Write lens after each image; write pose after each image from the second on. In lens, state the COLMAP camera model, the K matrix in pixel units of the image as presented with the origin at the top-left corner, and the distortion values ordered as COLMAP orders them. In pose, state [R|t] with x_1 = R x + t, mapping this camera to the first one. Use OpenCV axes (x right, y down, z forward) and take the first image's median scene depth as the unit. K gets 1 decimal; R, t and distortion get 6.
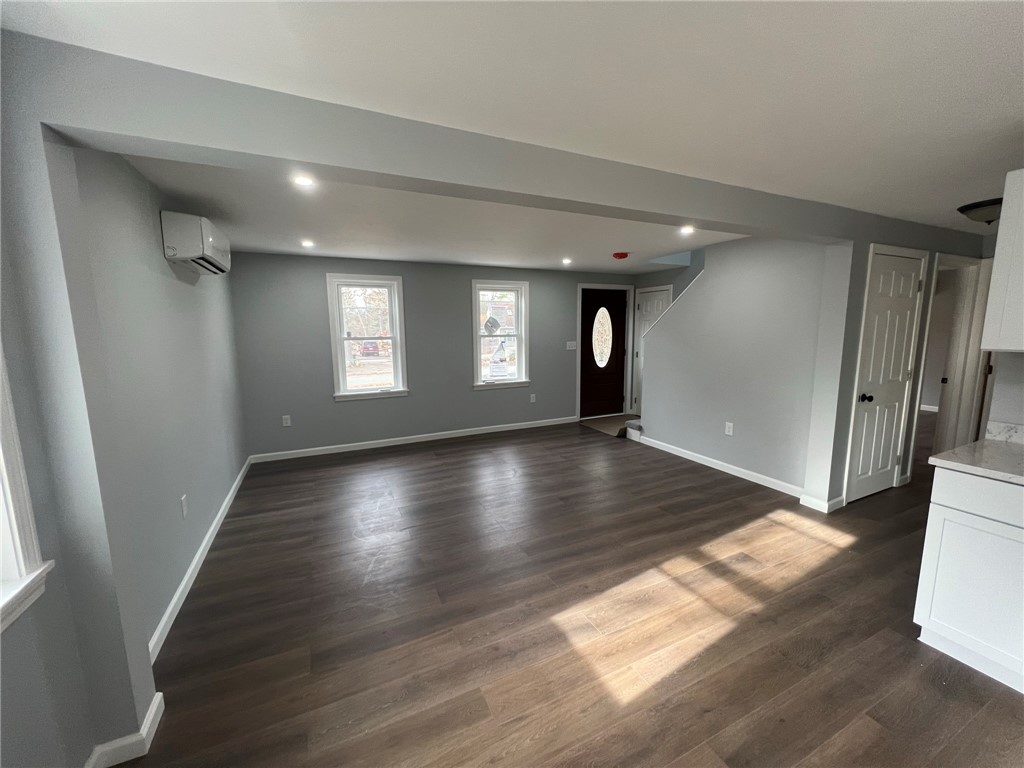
lens RADIAL K [[407.2, 0, 515.8], [0, 407.2, 386.8], [0, 0, 1]] dist [-0.002930, 0.000249]
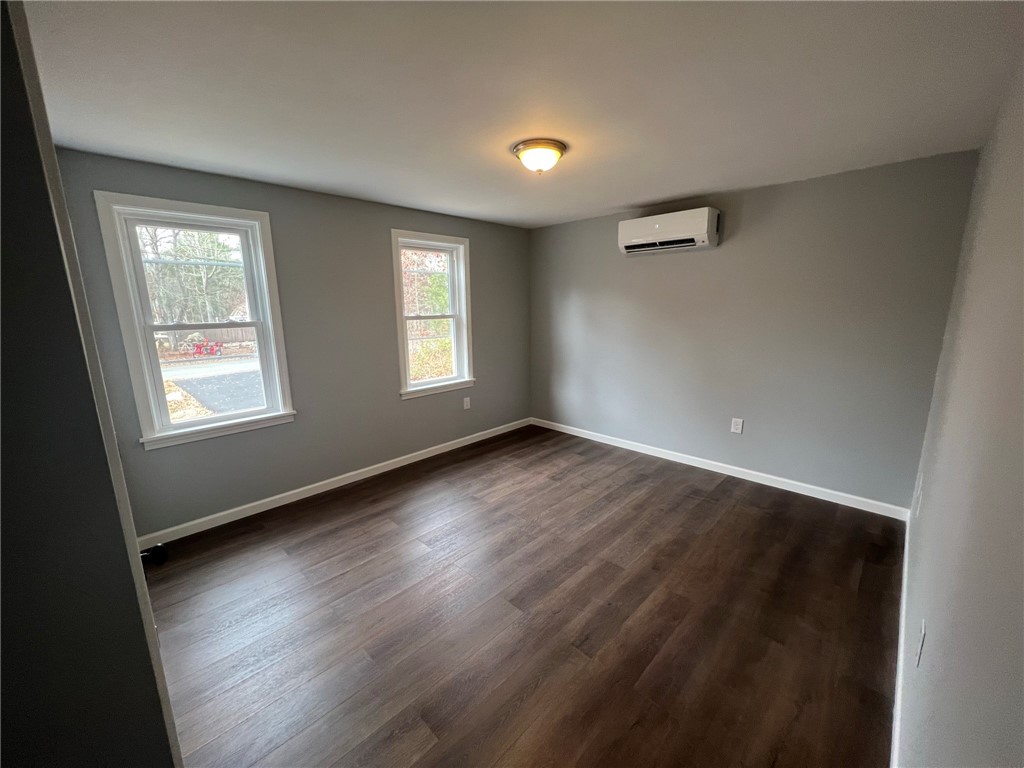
lens RADIAL K [[407.2, 0, 519.4], [0, 407.2, 387.4], [0, 0, 1]] dist [-0.002930, 0.000249]
pose [[0.937426, -0.071532, 0.340758, -0.173792], [0.055207, 0.996825, 0.057379, -0.047789], [-0.343781, -0.034976, 0.938398, 0.369596]]
